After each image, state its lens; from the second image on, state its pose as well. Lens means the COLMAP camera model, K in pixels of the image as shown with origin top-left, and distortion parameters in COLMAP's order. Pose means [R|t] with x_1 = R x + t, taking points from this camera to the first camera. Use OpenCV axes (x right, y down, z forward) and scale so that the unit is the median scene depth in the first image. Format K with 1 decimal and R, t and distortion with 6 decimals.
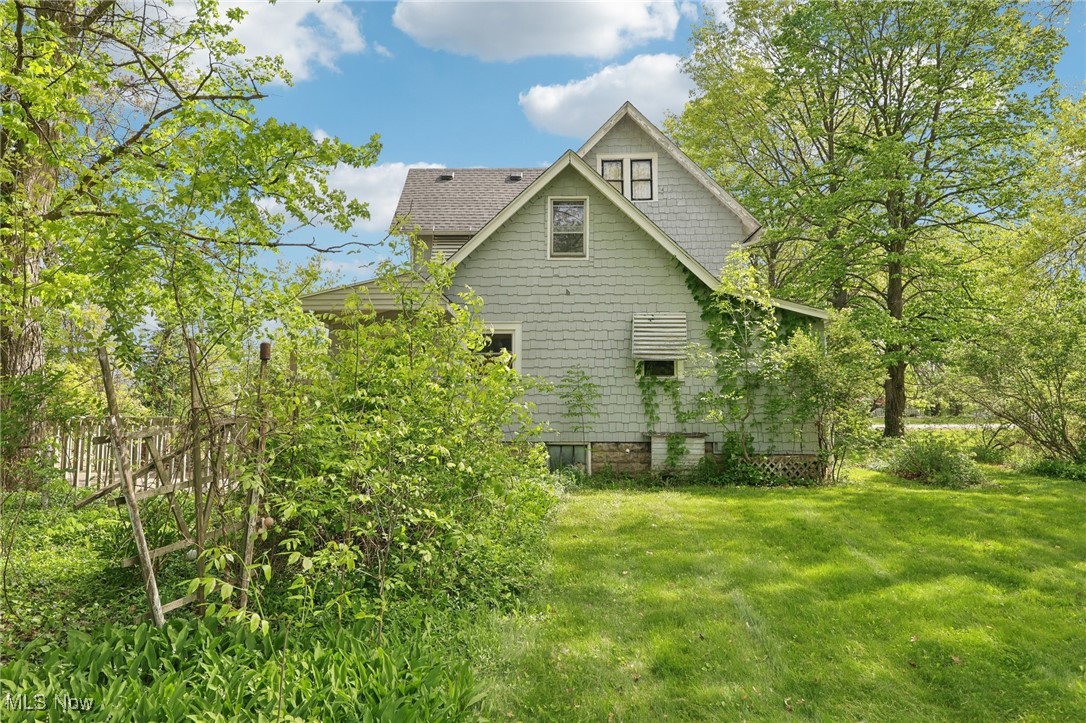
lens RADIAL K [[700.4, 0, 543.0], [0, 700.4, 361.5], [0, 0, 1]] dist [-0.000154, -0.000136]
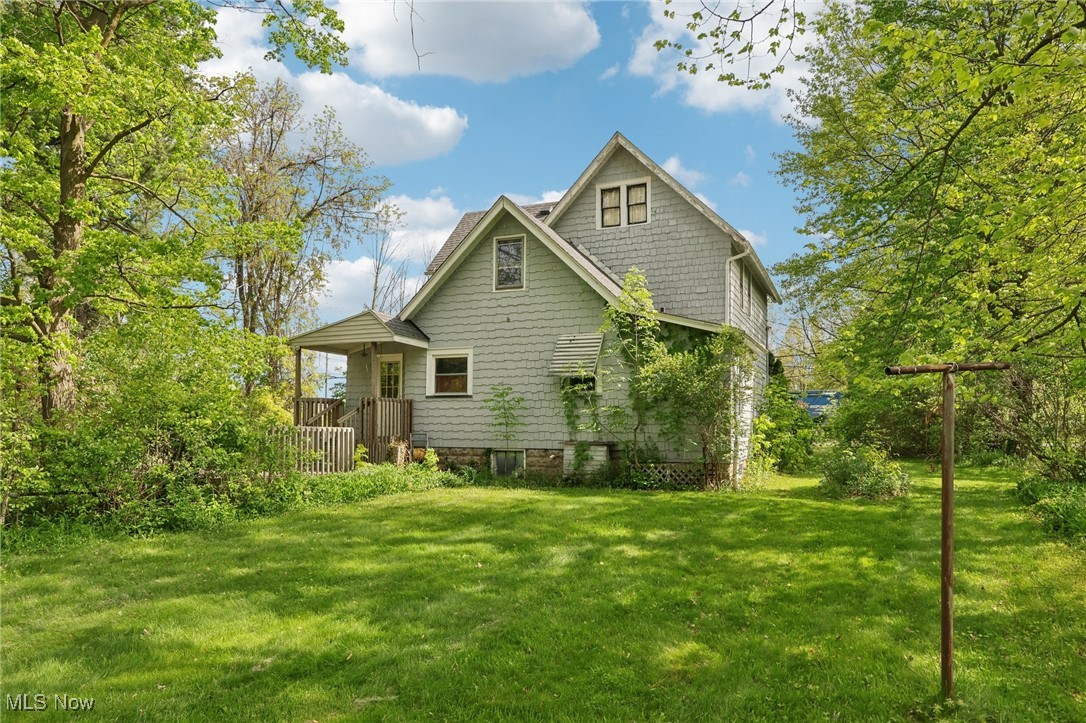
lens RADIAL K [[708.7, 0, 542.9], [0, 708.7, 414.4], [0, 0, 1]] dist [0.001272, 0.000249]
pose [[0.925429, -0.003053, -0.378909, 0.533207], [0.022022, 0.998711, 0.045738, 0.005440], [0.378281, -0.050672, 0.924303, -0.069547]]
